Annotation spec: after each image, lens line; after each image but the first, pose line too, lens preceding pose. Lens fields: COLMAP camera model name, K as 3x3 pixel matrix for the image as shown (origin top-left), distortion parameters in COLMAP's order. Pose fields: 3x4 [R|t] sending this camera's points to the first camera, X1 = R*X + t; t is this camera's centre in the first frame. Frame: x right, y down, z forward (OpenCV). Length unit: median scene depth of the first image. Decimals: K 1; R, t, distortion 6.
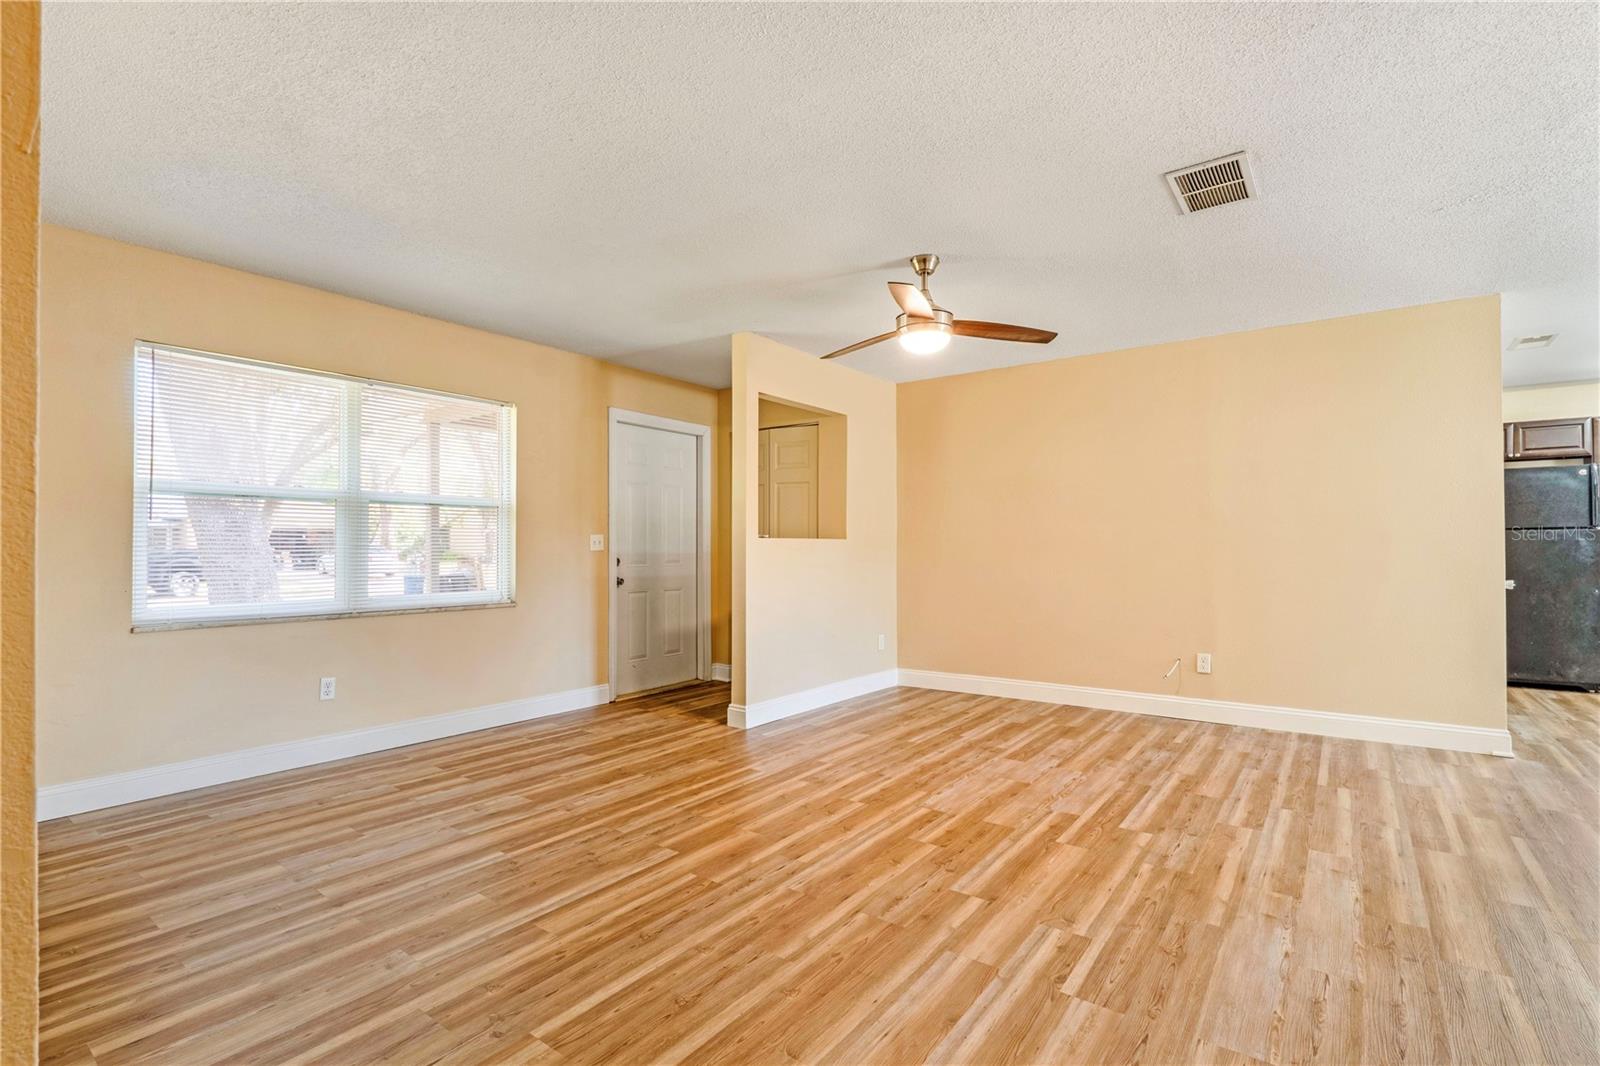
lens RADIAL K [[741.2, 0, 807.8], [0, 741.2, 550.9], [0, 0, 1]] dist [-0.005417, -0.000209]
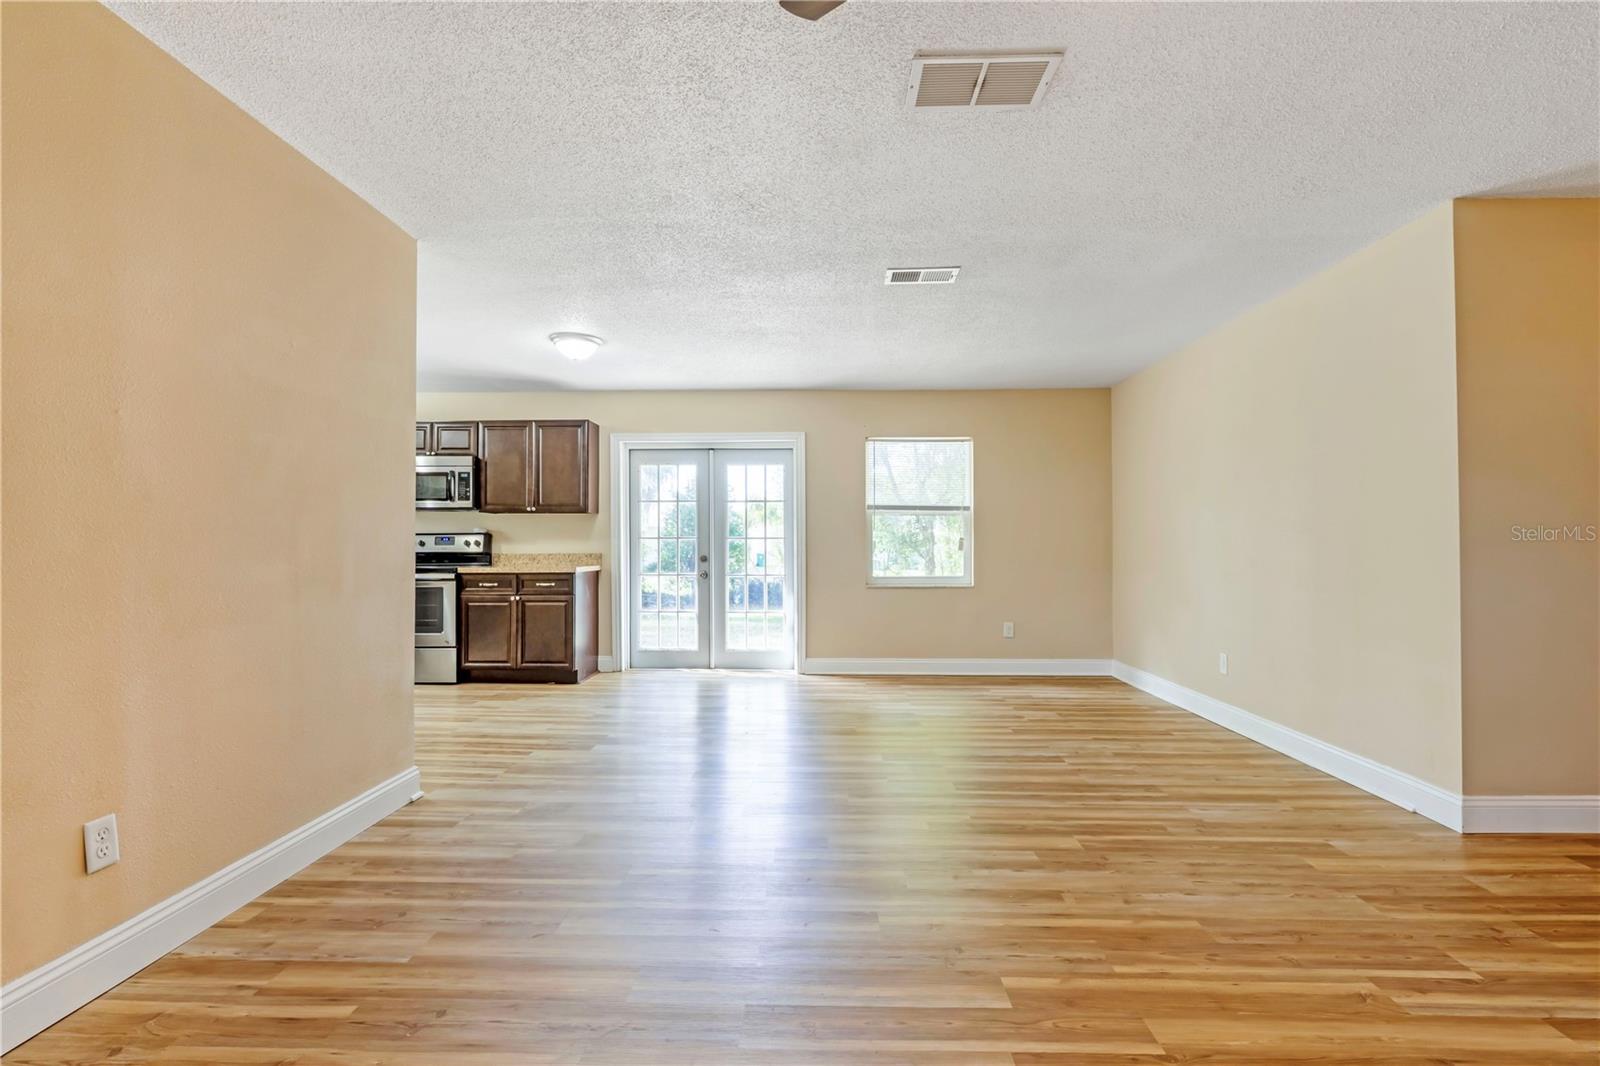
lens RADIAL K [[741.2, 0, 805.8], [0, 741.2, 536.5], [0, 0, 1]] dist [-0.005417, -0.000209]
pose [[-0.560824, 0.012960, 0.827834, 0.007590], [0.002235, 0.999898, -0.014140, -0.002185], [-0.827932, -0.006080, -0.560795, 1.129267]]
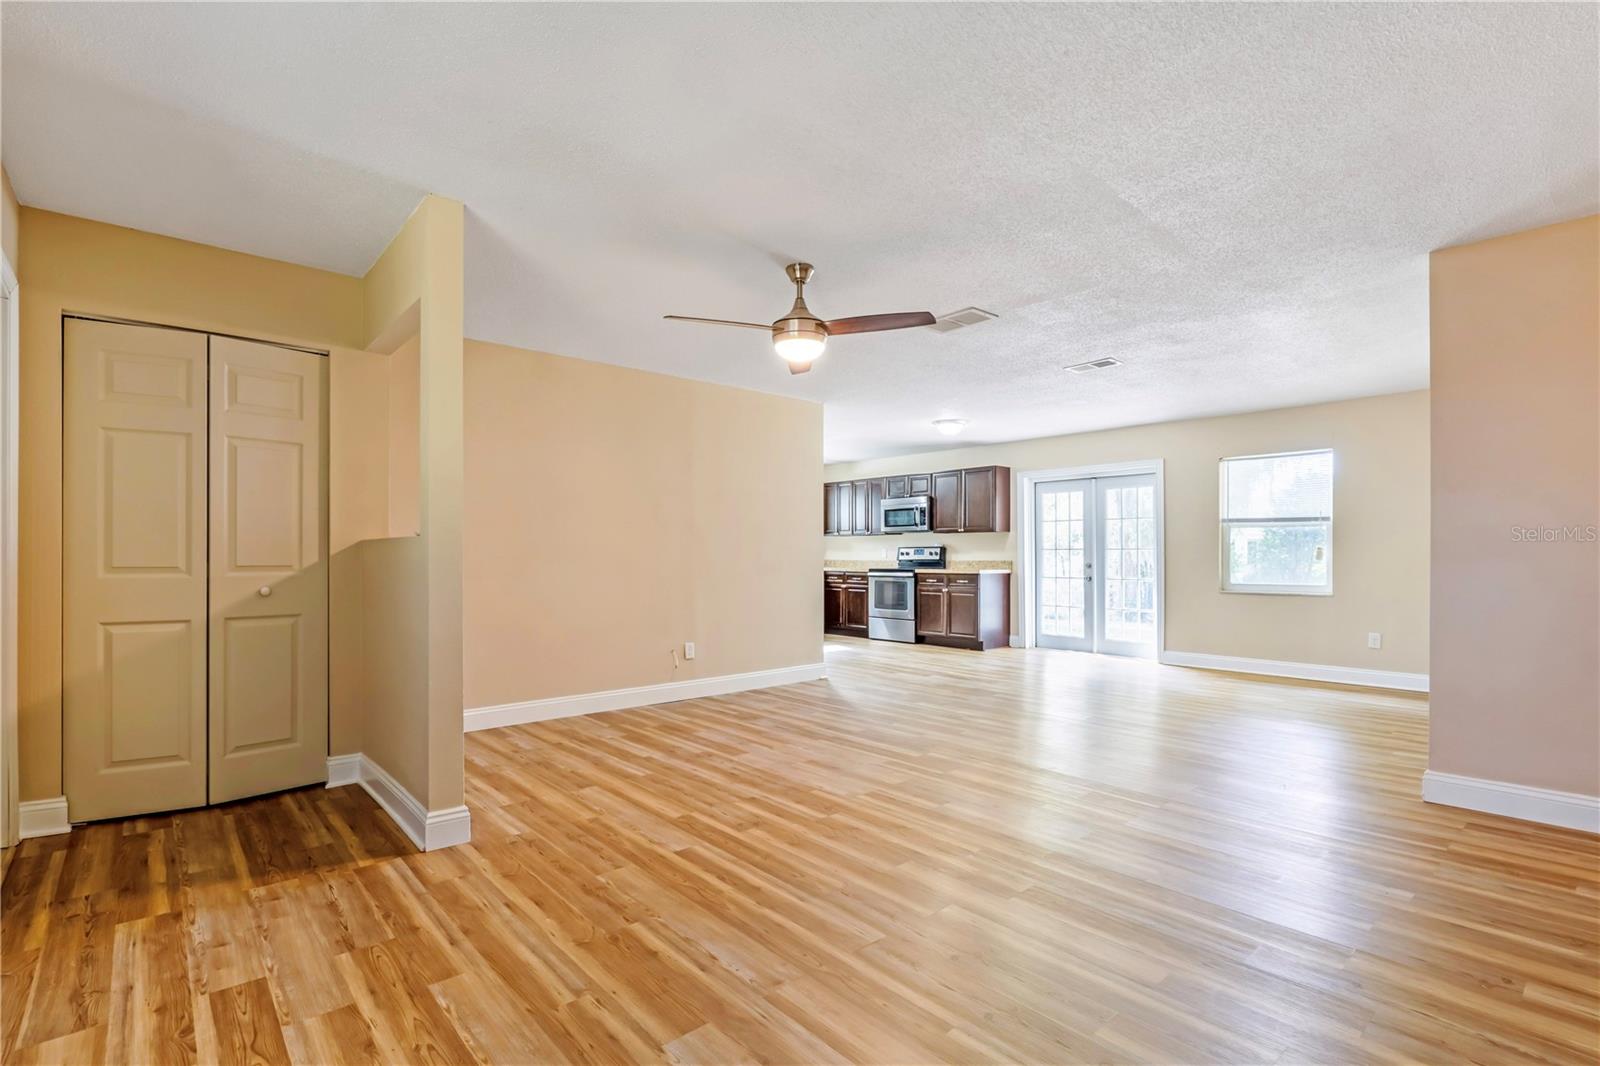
lens RADIAL K [[741.2, 0, 810.1], [0, 741.2, 557.6], [0, 0, 1]] dist [-0.005417, -0.000209]
pose [[0.209573, 0.000051, 0.977793, -0.742284], [-0.000363, 1.000000, 0.000025, 0.001321], [-0.977793, -0.000360, 0.209573, 0.689686]]
